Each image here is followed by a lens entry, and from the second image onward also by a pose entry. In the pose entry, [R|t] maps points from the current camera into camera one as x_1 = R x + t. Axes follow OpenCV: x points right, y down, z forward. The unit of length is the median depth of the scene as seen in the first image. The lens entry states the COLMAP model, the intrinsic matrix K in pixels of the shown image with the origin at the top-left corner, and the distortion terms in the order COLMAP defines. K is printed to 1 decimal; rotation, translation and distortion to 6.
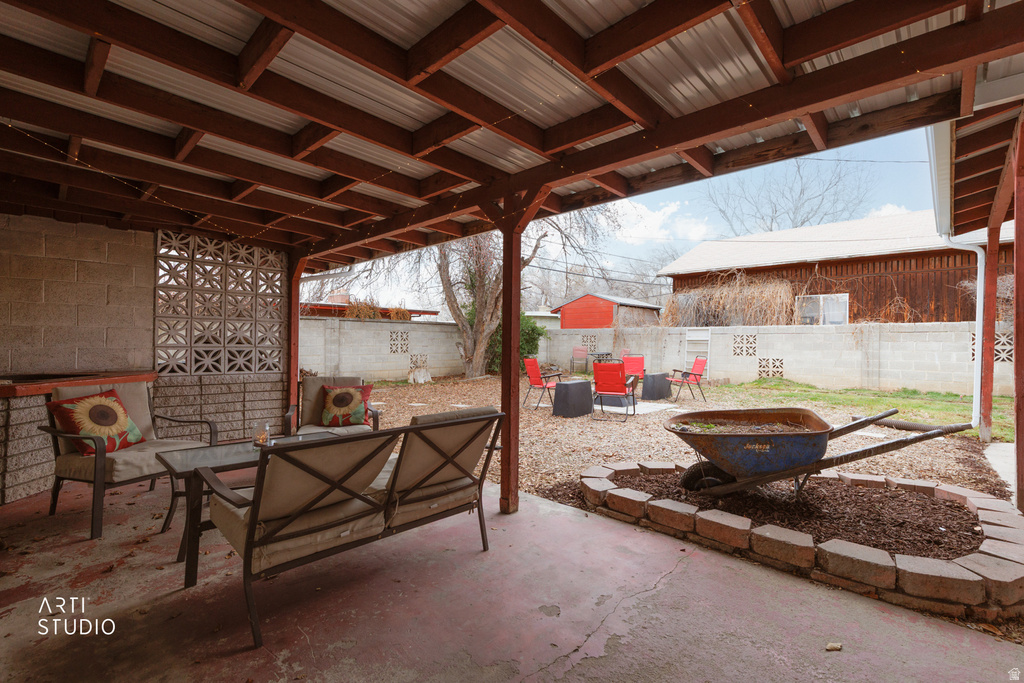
lens RADIAL K [[459.2, 0, 512.0], [0, 459.2, 341.5], [0, 0, 1]] dist [-0.000002, -0.000008]
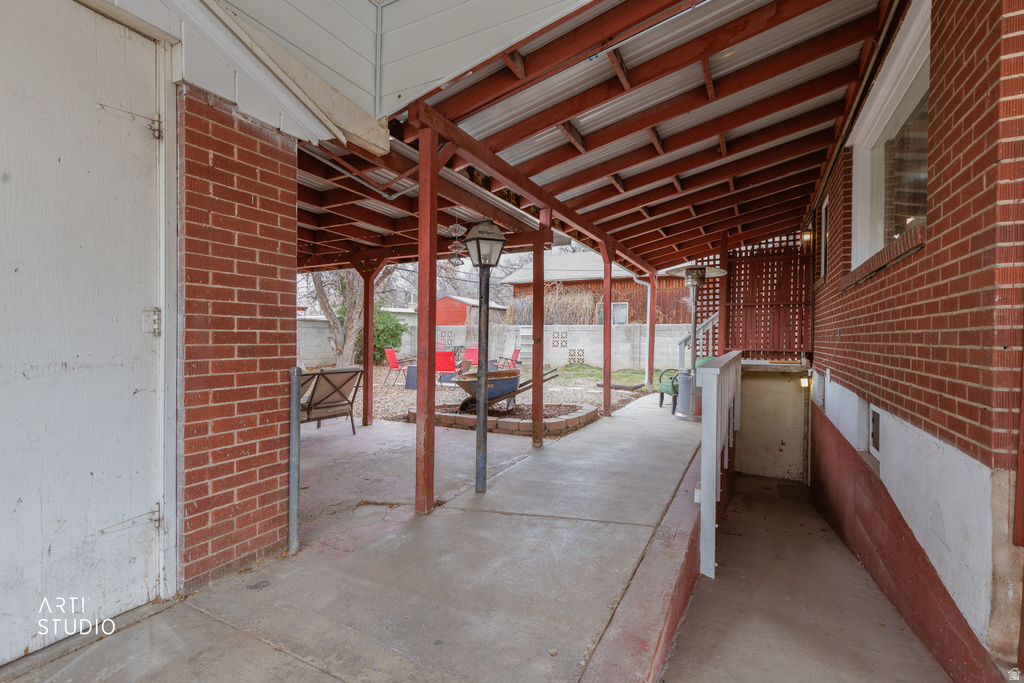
lens RADIAL K [[459.2, 0, 512.0], [0, 459.2, 341.5], [0, 0, 1]] dist [-0.000002, -0.000008]
pose [[0.963007, -0.000875, 0.269474, 0.015532], [-0.001964, 0.999945, 0.010265, 0.000680], [-0.269468, -0.010415, 0.962953, -0.270442]]
